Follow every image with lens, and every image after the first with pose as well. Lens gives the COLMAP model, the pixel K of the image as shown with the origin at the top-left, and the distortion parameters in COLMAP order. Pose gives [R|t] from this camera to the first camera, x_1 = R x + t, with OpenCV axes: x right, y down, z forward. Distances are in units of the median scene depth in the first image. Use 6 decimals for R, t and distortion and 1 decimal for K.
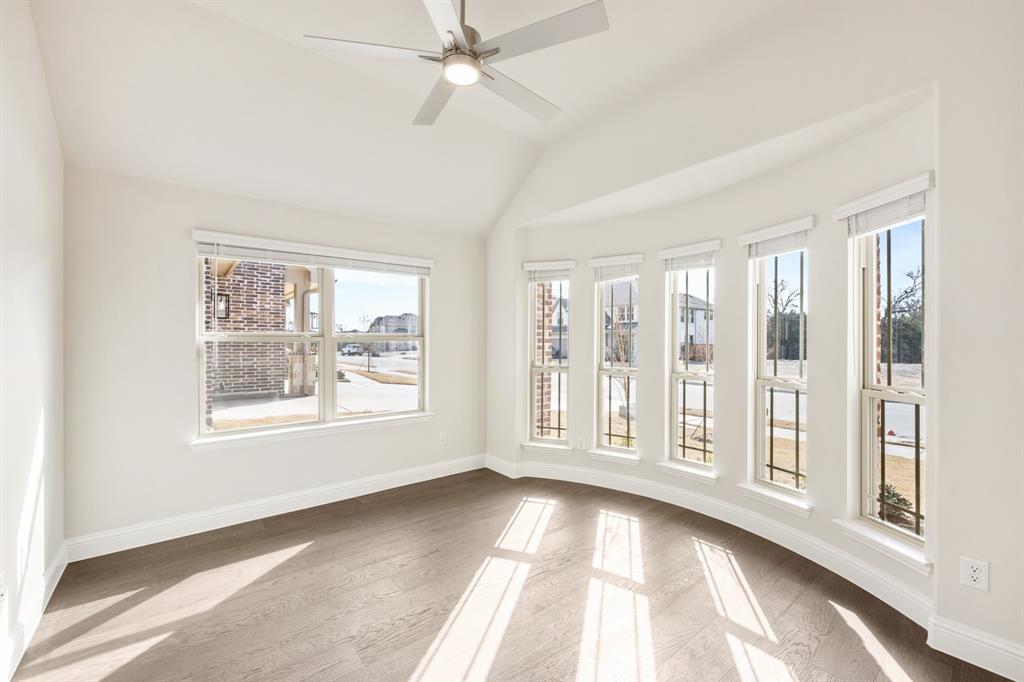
lens RADIAL K [[417.4, 0, 506.2], [0, 417.4, 343.4], [0, 0, 1]] dist [-0.000954, 0.000101]
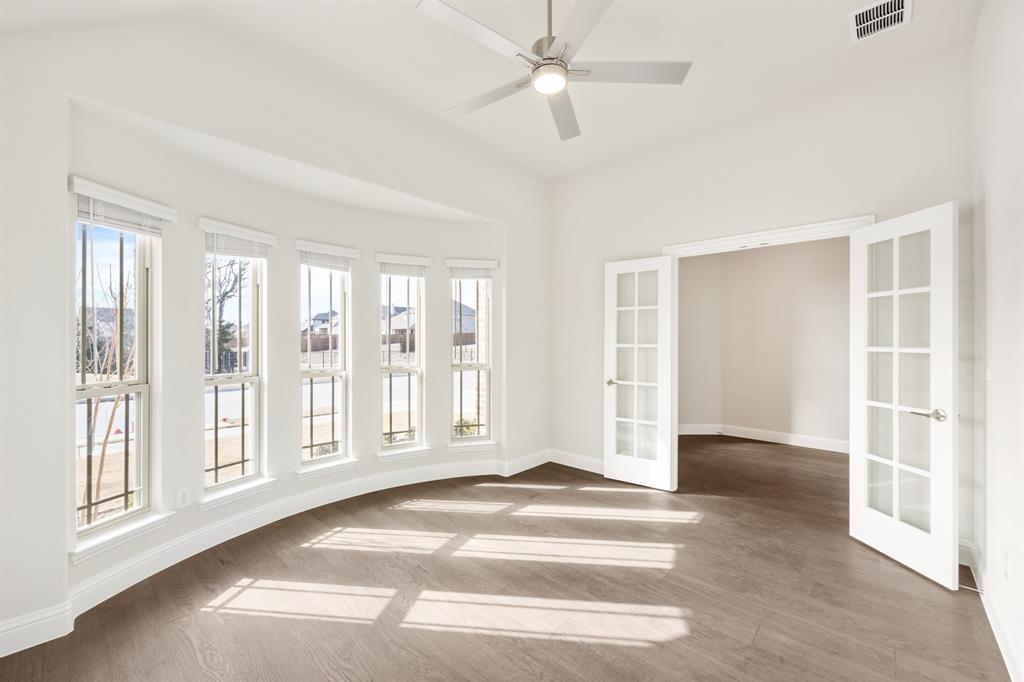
lens RADIAL K [[417.4, 0, 506.2], [0, 417.4, 343.4], [0, 0, 1]] dist [-0.000954, 0.000101]
pose [[-0.150727, -0.000549, 0.988575, -0.653037], [0.012658, 0.999917, 0.002486, 0.008735], [-0.988494, 0.012888, -0.150707, 0.744987]]
